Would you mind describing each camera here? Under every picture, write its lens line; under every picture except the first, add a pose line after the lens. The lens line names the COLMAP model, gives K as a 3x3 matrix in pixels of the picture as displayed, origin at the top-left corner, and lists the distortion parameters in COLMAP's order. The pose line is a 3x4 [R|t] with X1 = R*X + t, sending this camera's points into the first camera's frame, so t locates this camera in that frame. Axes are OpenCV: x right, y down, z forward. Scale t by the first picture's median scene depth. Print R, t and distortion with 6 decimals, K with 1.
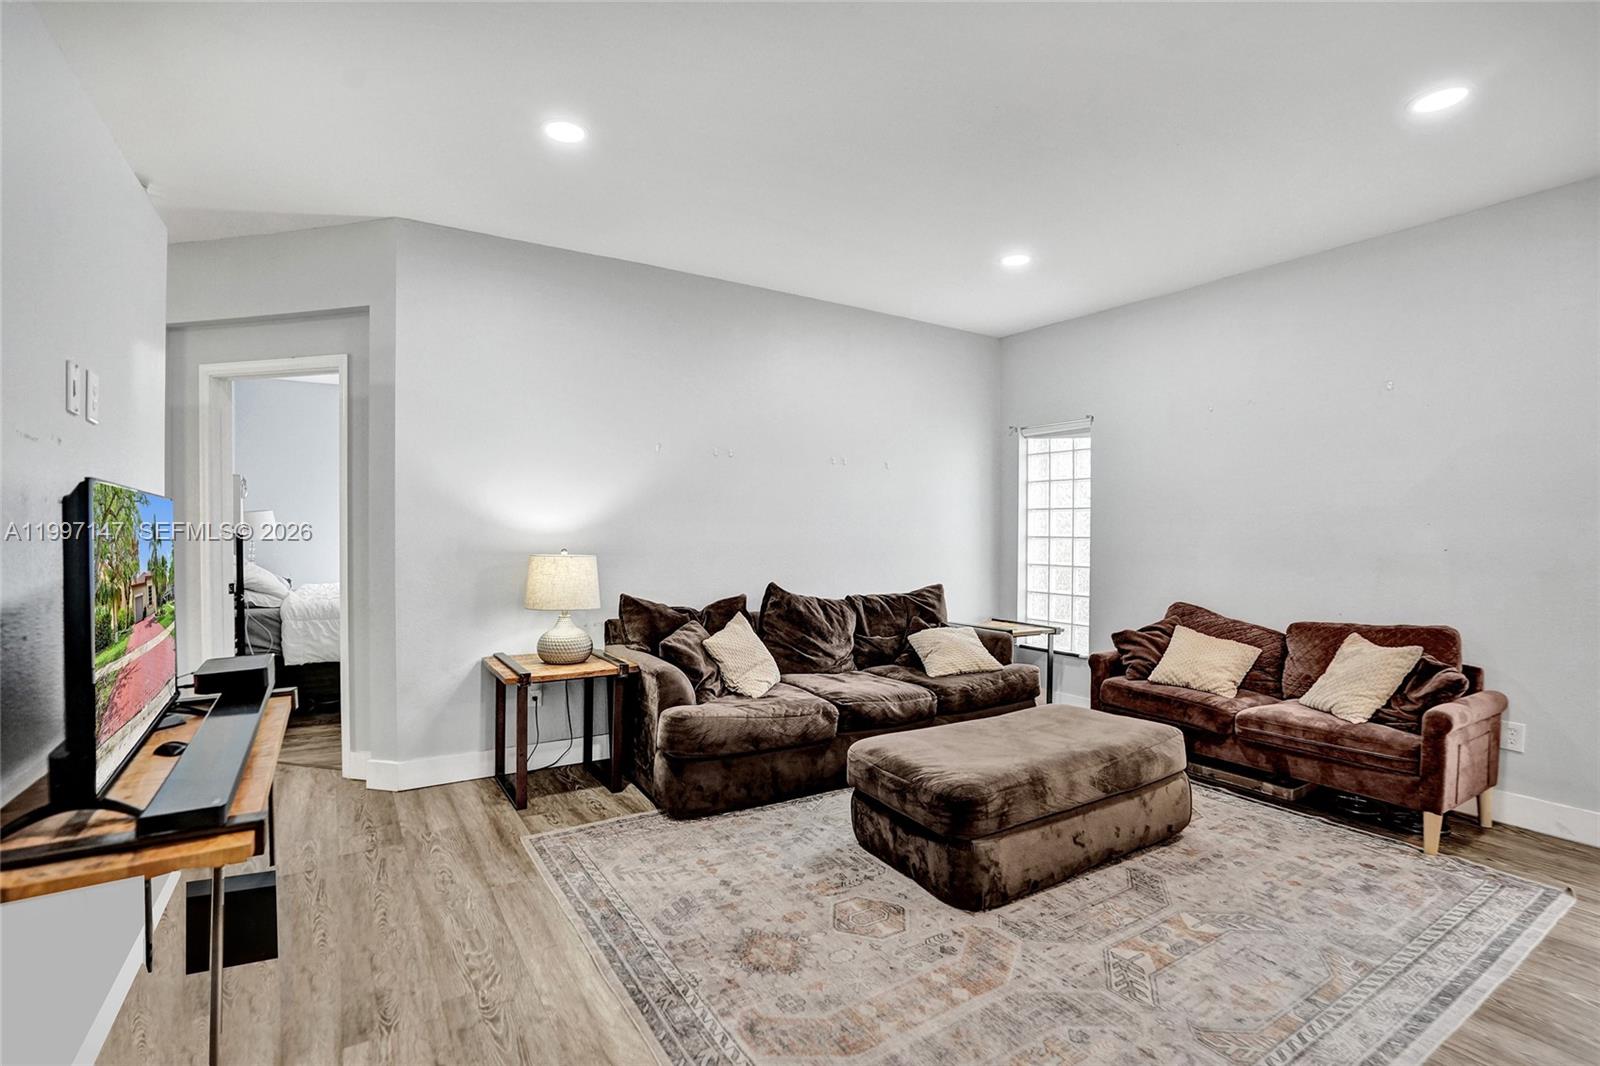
lens RADIAL K [[741.6, 0, 802.3], [0, 741.6, 539.8], [0, 0, 1]] dist [-0.065692, 0.022239]
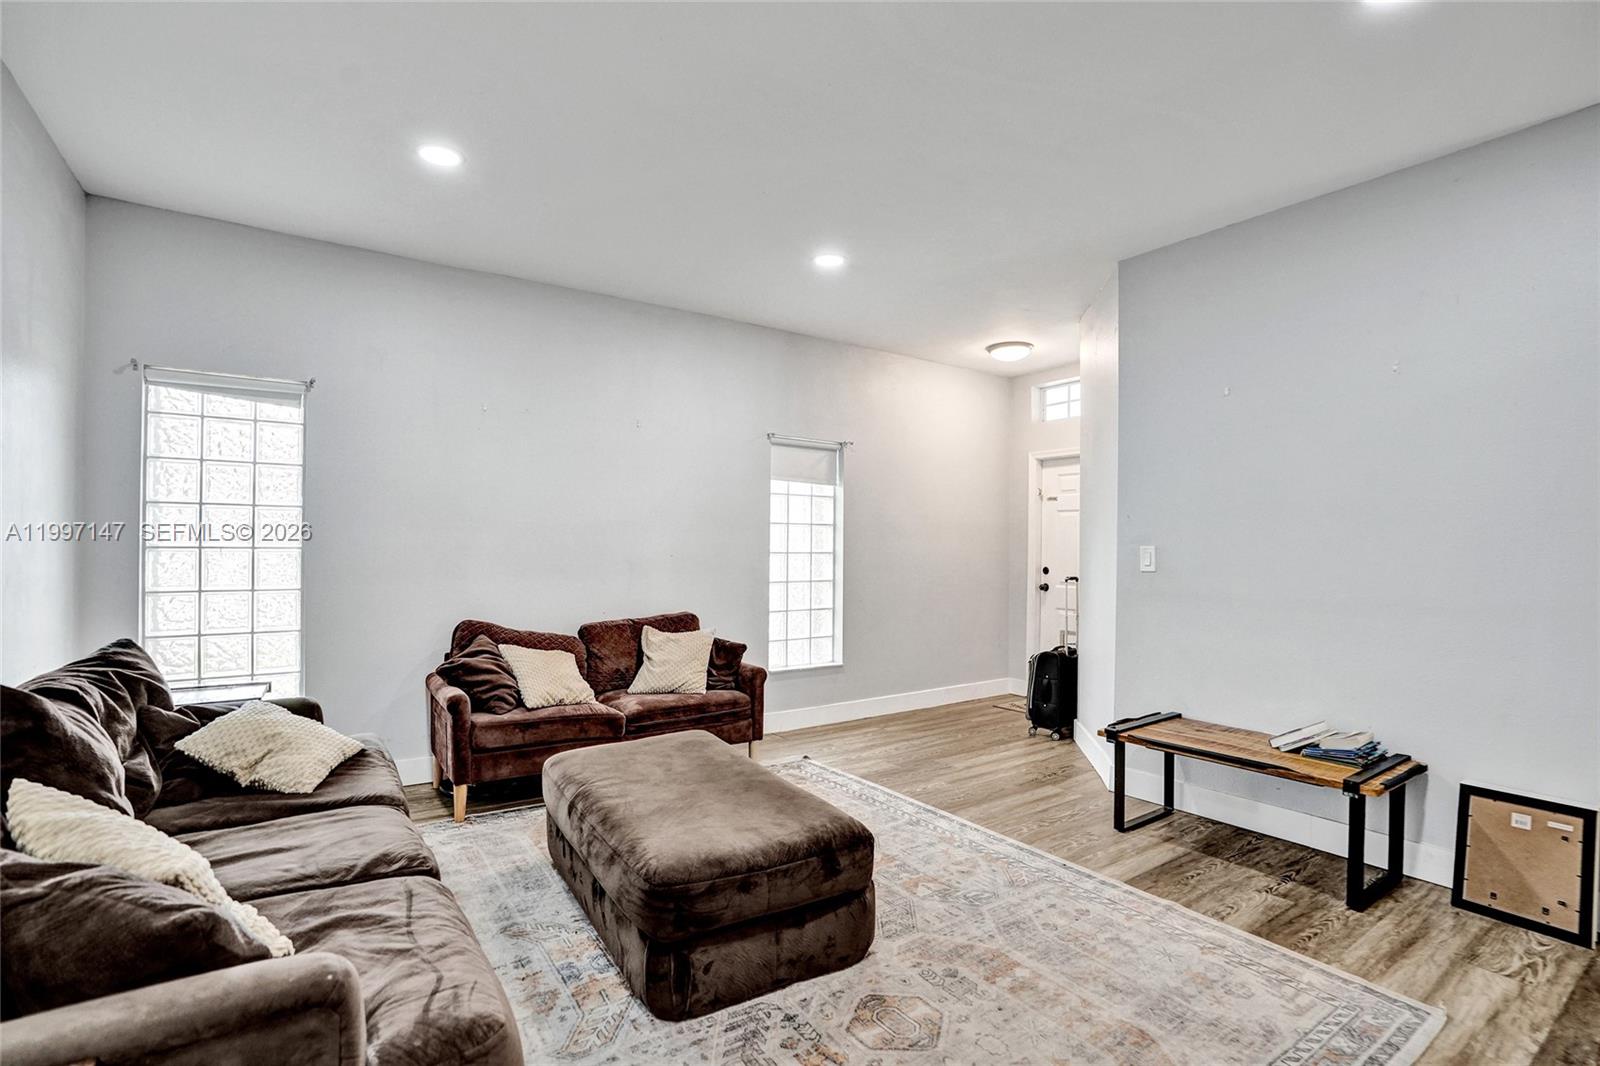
lens RADIAL K [[741.6, 0, 802.3], [0, 741.6, 539.8], [0, 0, 1]] dist [-0.065692, 0.022239]
pose [[-0.037246, 0.006125, 0.999287, -0.627898], [0.002288, 0.999979, -0.006044, -0.009188], [-0.999303, 0.002062, -0.037259, 1.008350]]
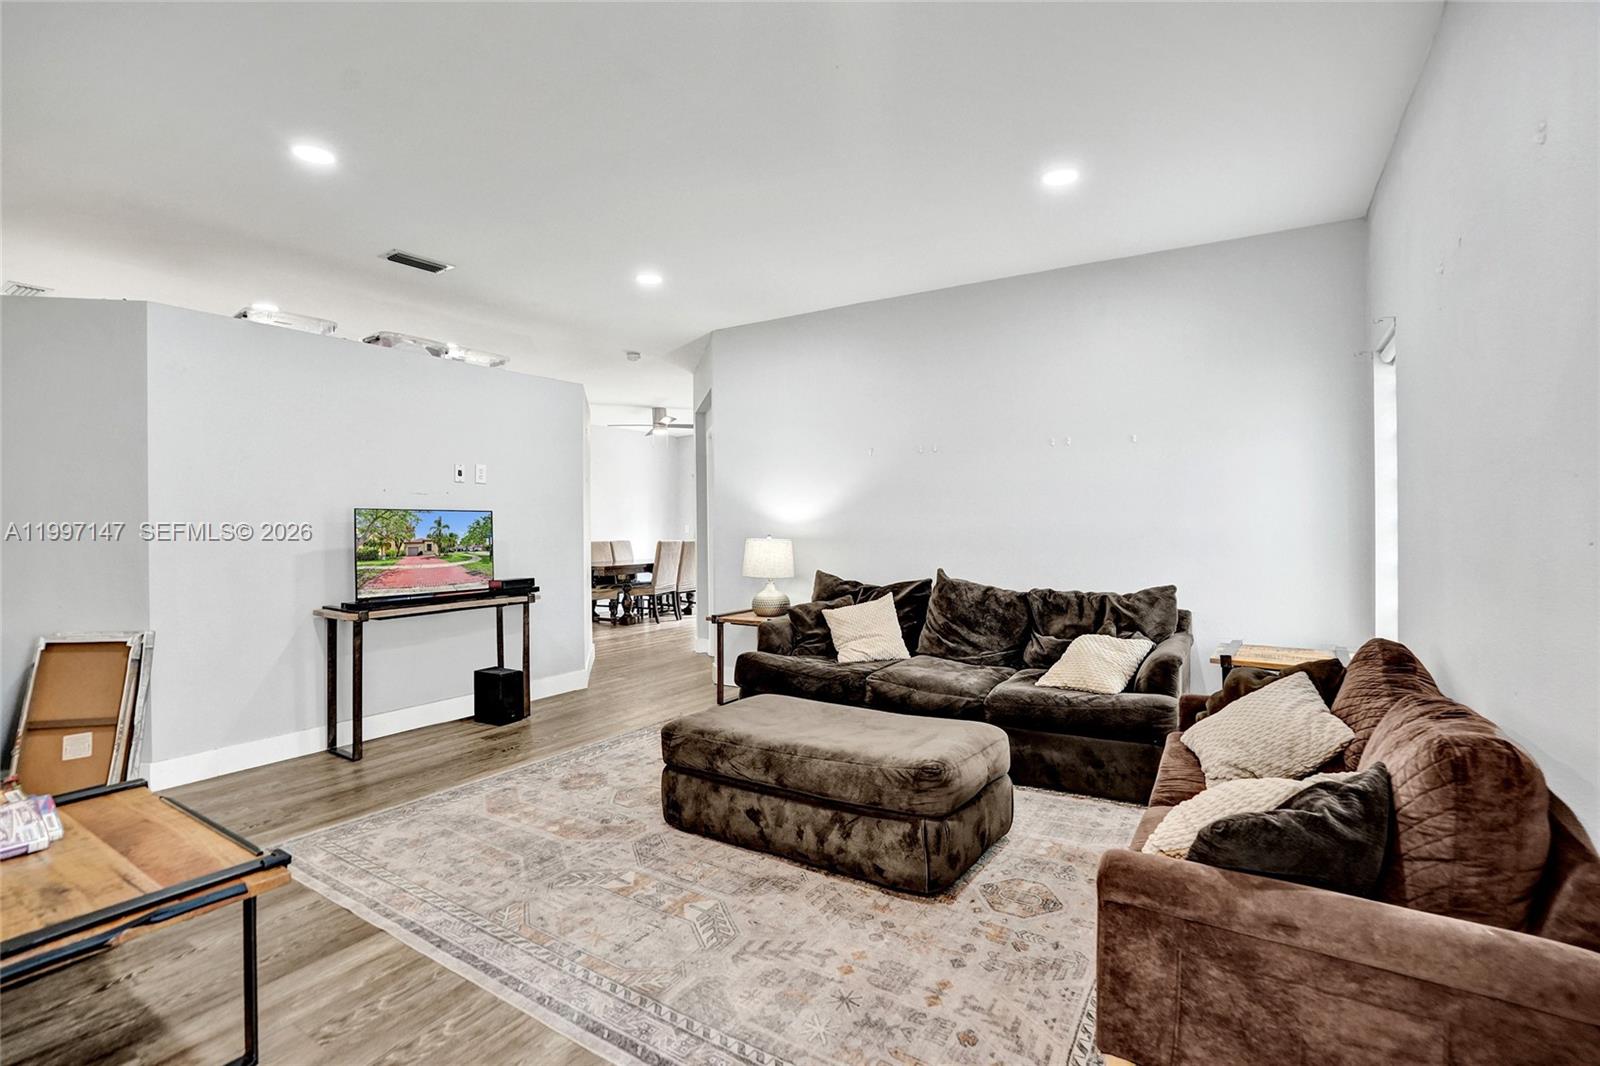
lens RADIAL K [[741.6, 0, 802.3], [0, 741.6, 539.8], [0, 0, 1]] dist [-0.065692, 0.022239]
pose [[0.430263, 0.011182, -0.902634, 1.322873], [-0.003790, 0.999937, 0.010581, 0.009170], [0.902696, -0.001132, 0.430278, 0.601883]]
